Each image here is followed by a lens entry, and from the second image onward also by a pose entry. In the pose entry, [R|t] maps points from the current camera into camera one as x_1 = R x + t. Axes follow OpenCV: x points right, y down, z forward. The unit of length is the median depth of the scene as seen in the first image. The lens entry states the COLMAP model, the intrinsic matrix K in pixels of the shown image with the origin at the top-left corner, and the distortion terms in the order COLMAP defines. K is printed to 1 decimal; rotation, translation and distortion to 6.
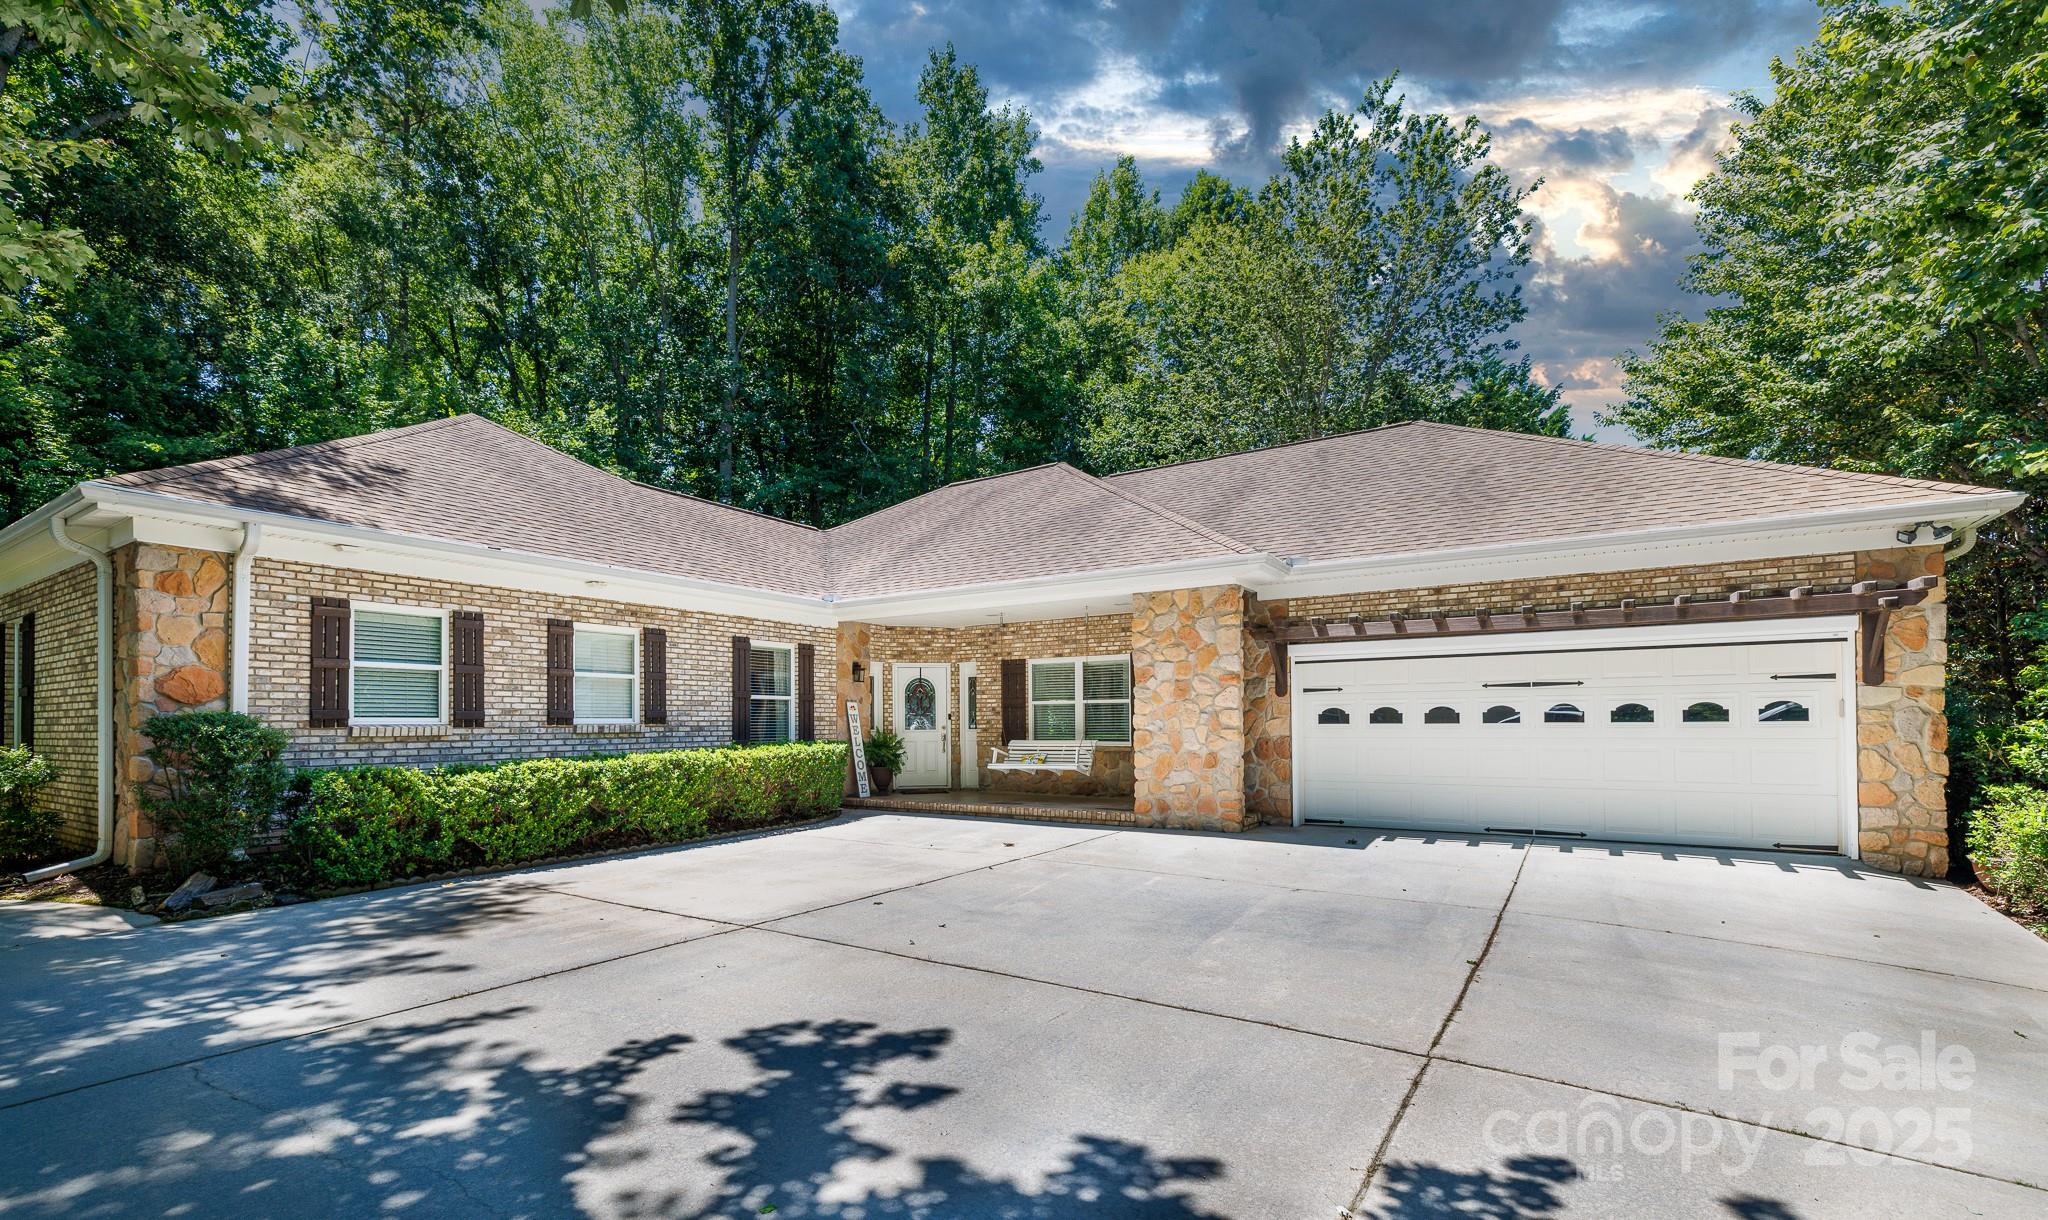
lens RADIAL K [[877.5, 0, 991.3], [0, 877.5, 716.1], [0, 0, 1]] dist [0.001241, -0.000064]
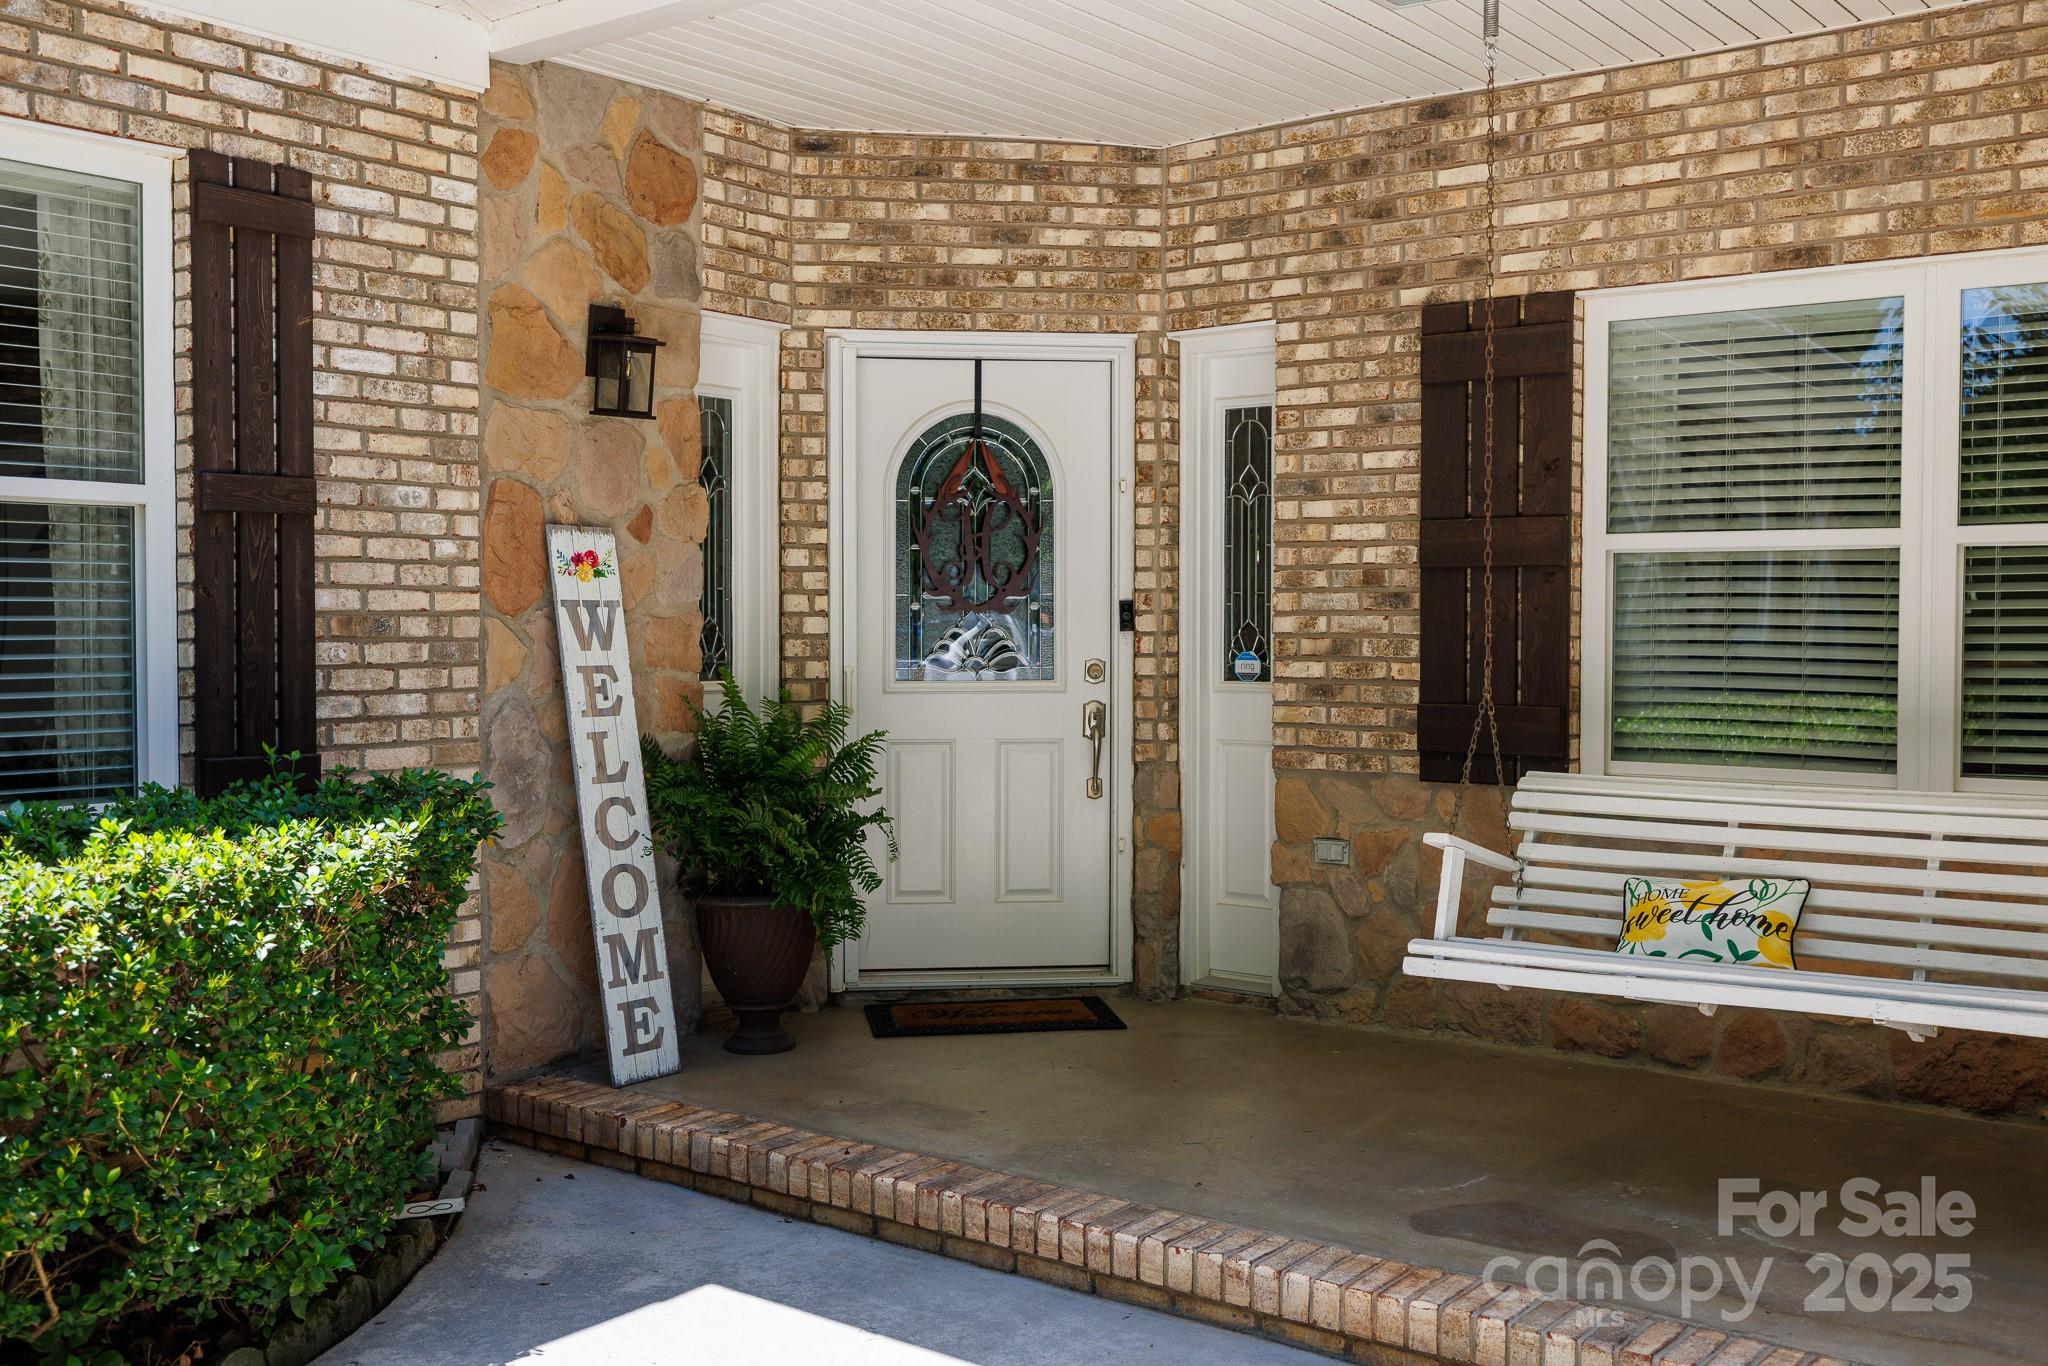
lens RADIAL K [[1956.7, 0, 1024.0], [0, 1956.7, 683.0], [0, 0, 1]] dist [-0.006526, 0.006766]
pose [[0.996983, 0.012804, -0.076556, -0.052946], [-0.009361, 0.998936, 0.045168, -0.005241], [0.077053, -0.044315, 0.996042, 0.820531]]
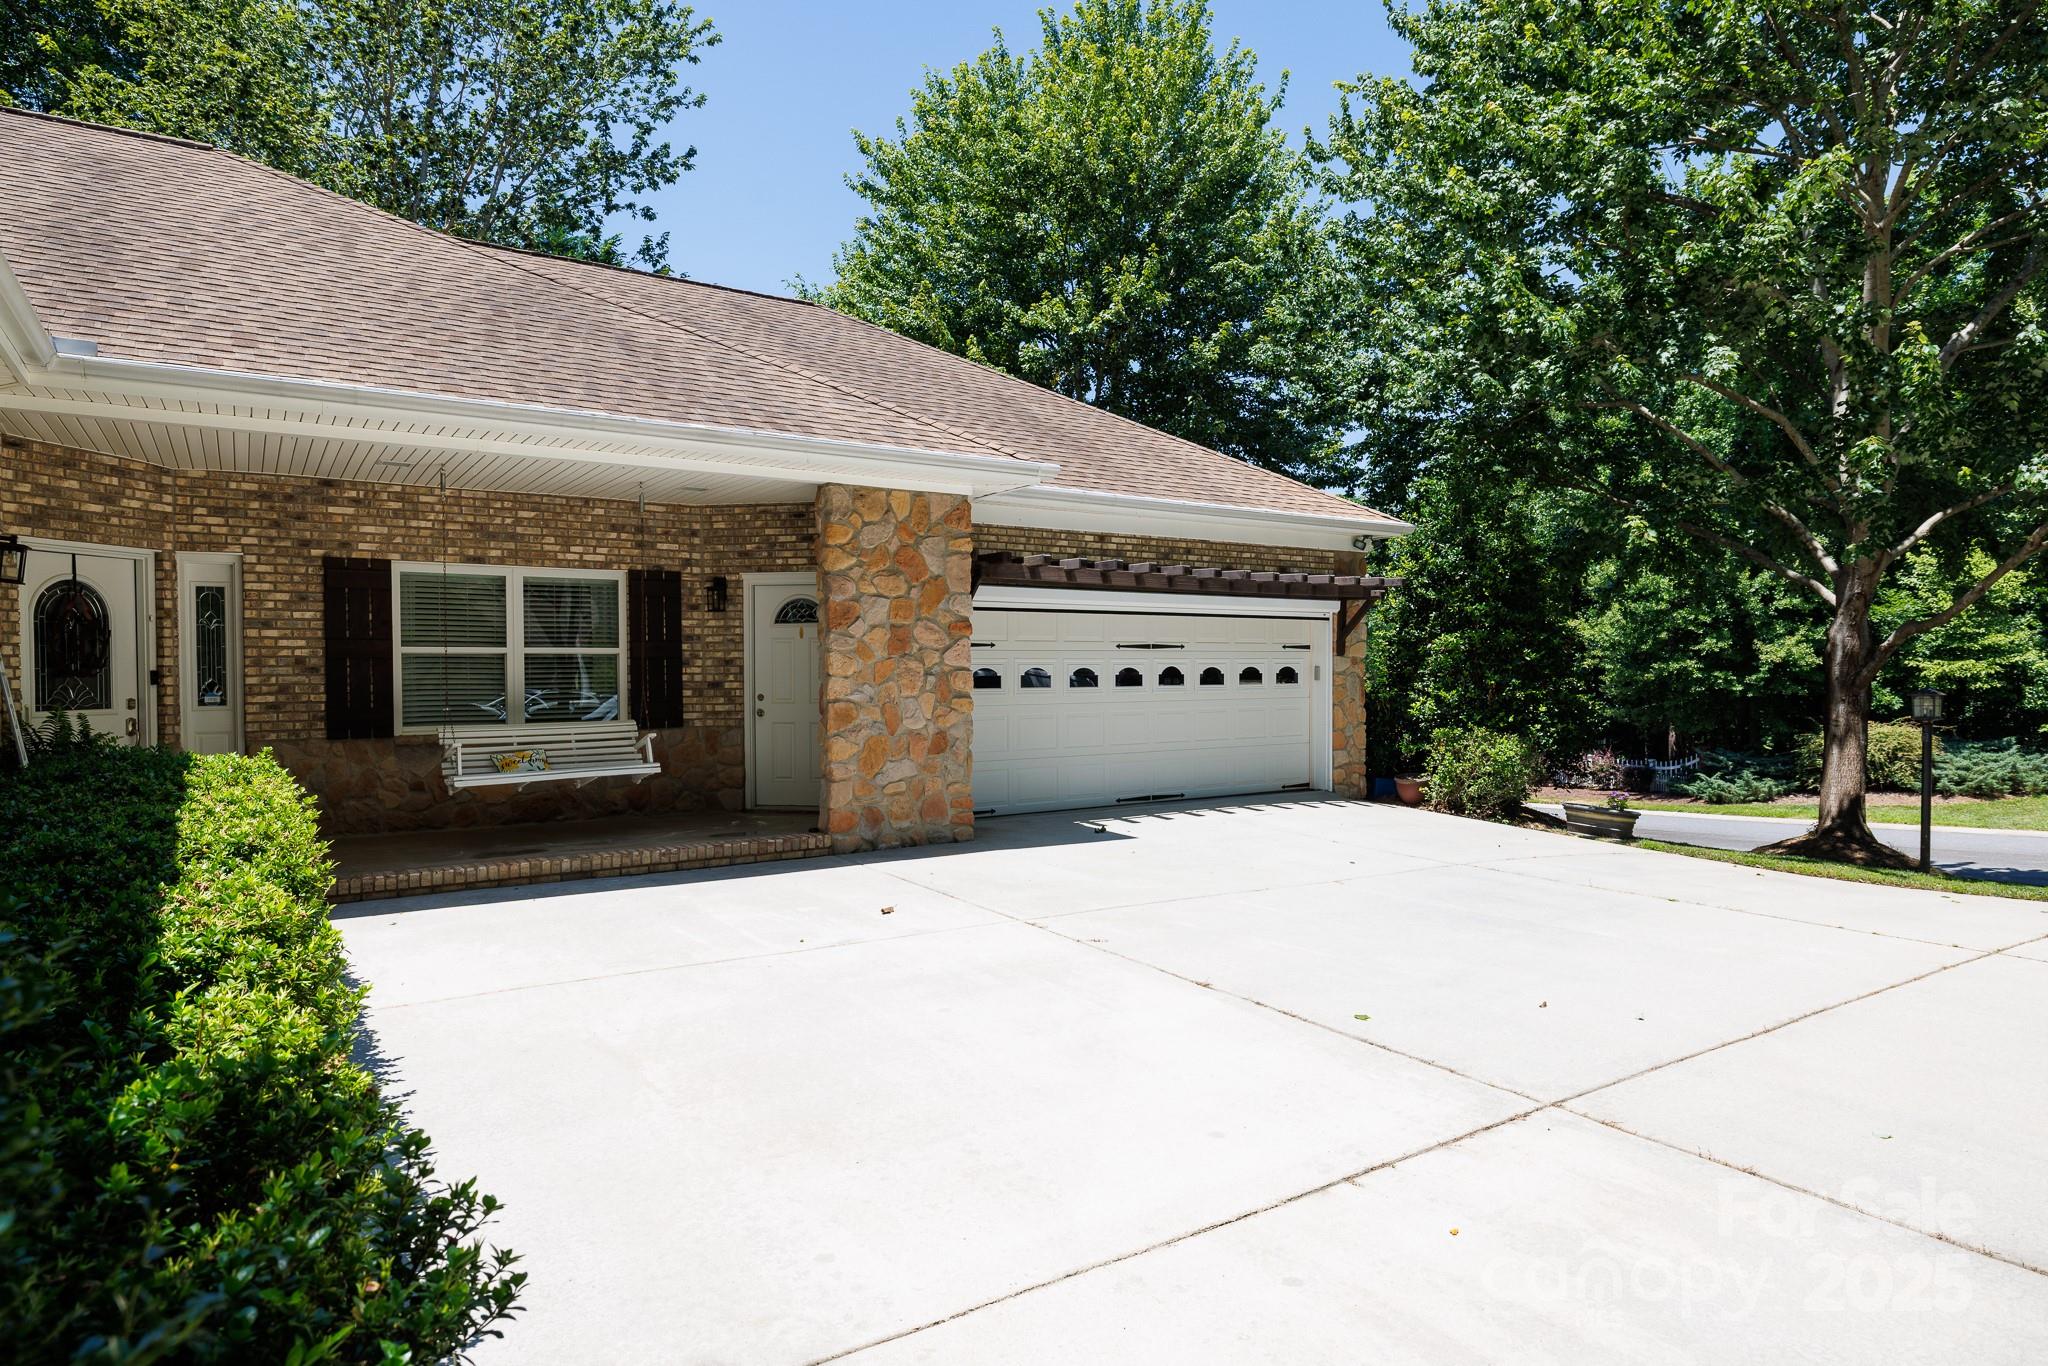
lens RADIAL K [[1180.8, 0, 1024.0], [0, 1180.8, 683.0], [0, 0, 1]] dist [0.001097, 0.000094]
pose [[0.386542, -0.005576, 0.922255, -0.588261], [-0.005381, 0.999951, 0.008301, -0.005215], [-0.922256, -0.008171, 0.386493, 0.572196]]
